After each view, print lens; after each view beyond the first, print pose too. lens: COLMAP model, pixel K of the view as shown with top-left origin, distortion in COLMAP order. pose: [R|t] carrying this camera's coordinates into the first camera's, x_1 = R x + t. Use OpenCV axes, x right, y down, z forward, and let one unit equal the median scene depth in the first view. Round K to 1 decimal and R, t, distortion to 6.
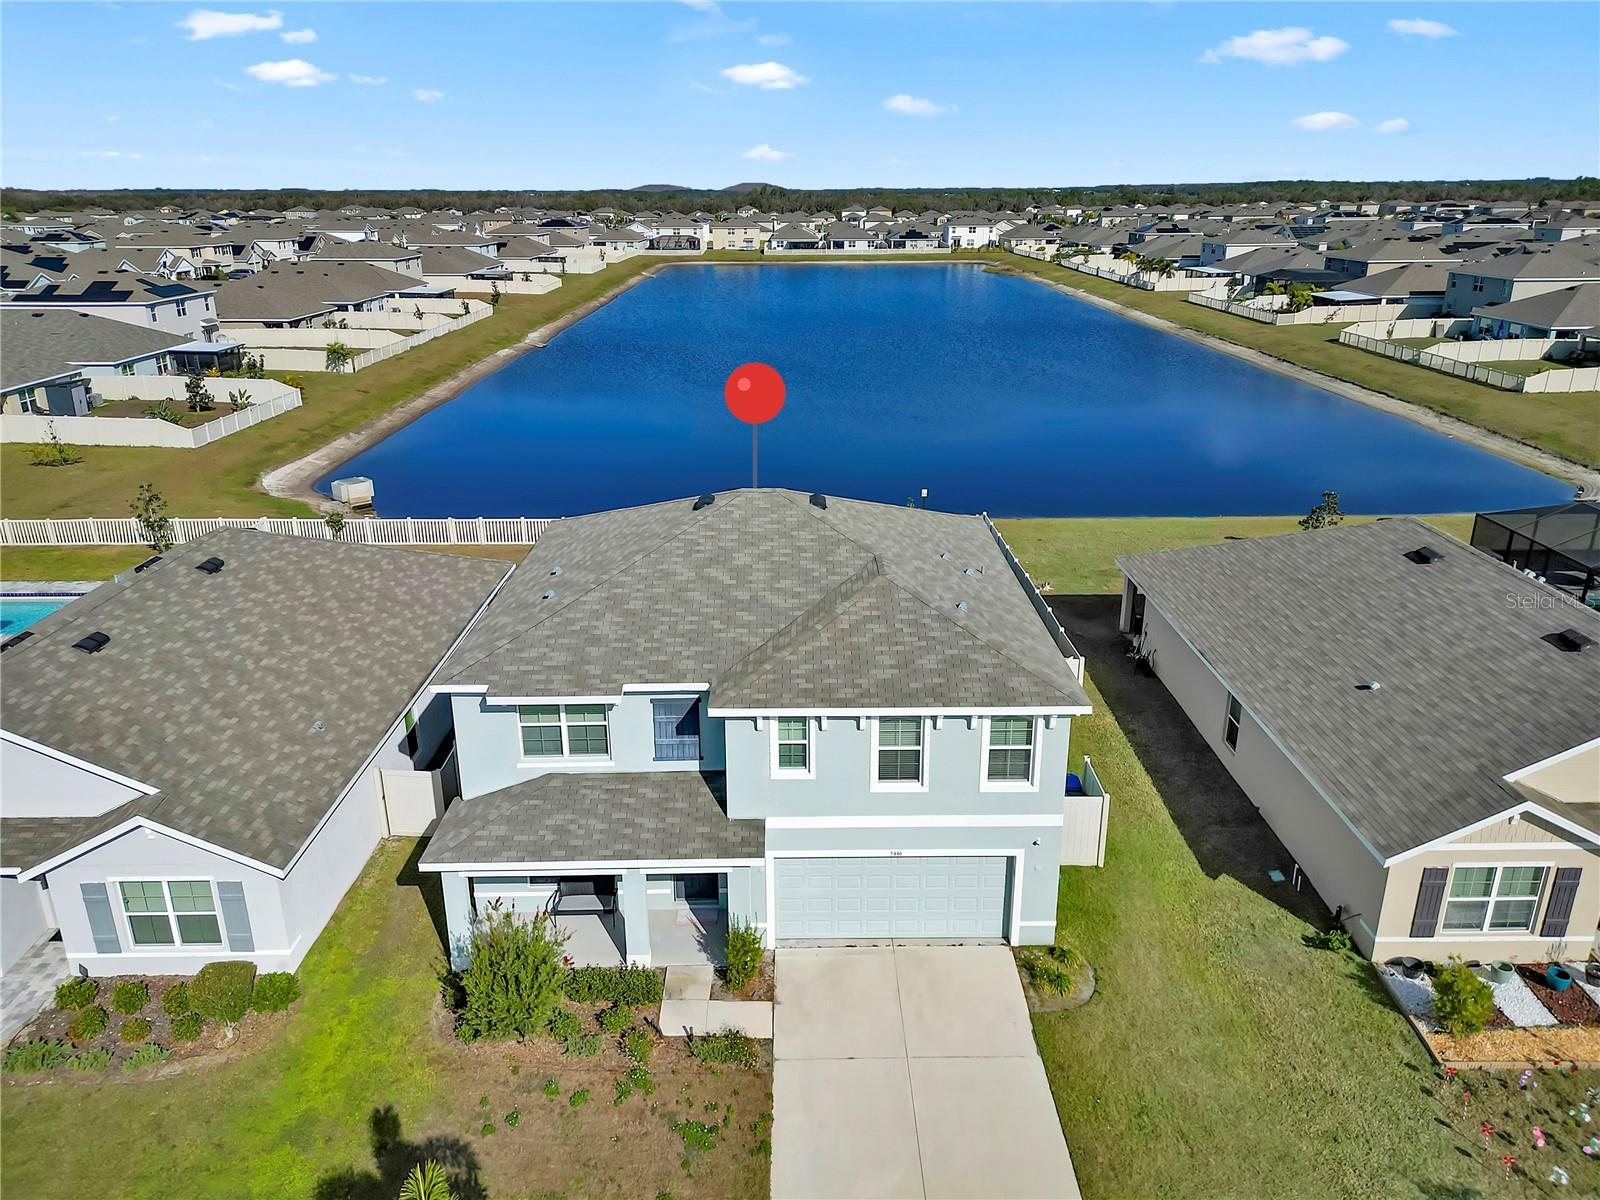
lens RADIAL K [[1121.7, 0, 804.4], [0, 1121.7, 599.9], [0, 0, 1]] dist [0.076993, -0.078007]
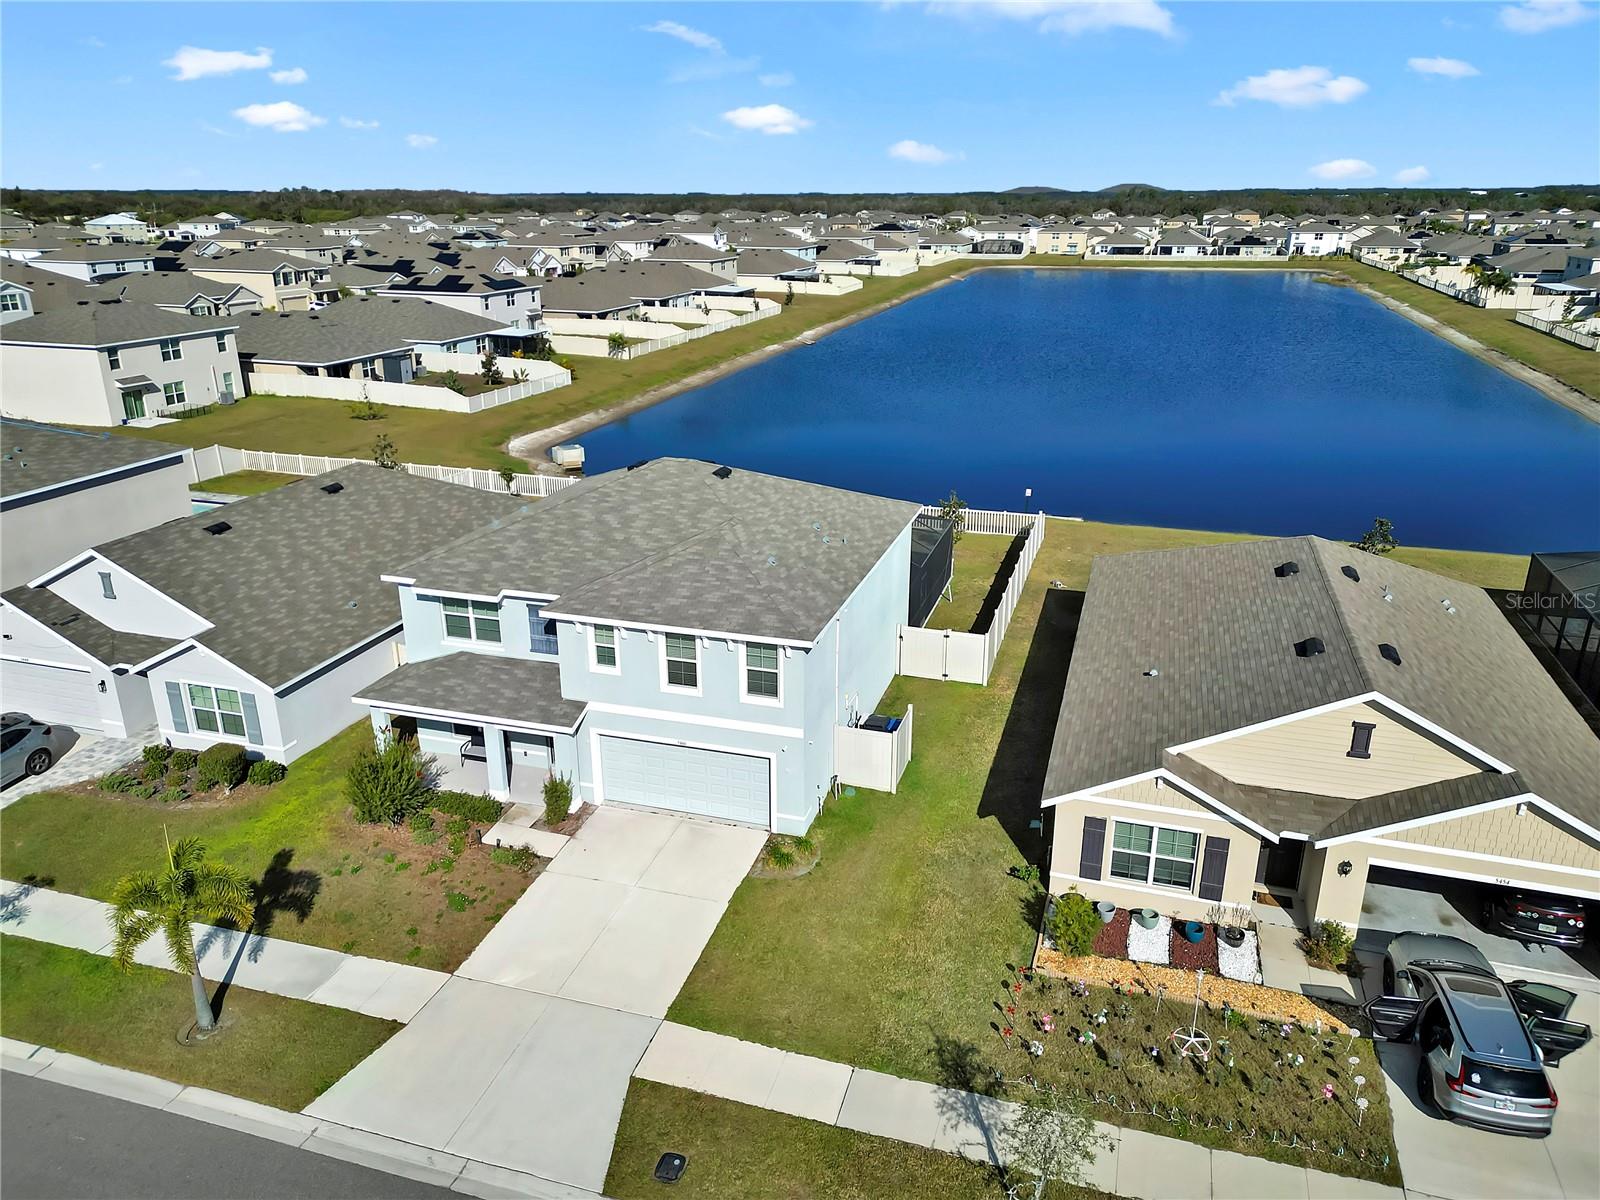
lens RADIAL K [[1107.4, 0, 805.3], [0, 1107.4, 603.6], [0, 0, 1]] dist [0.079805, -0.084012]
pose [[0.952389, 0.108644, -0.284870, 0.457333], [-0.107173, 0.994023, 0.020794, 0.020552], [0.285426, 0.010726, 0.958341, -0.142462]]
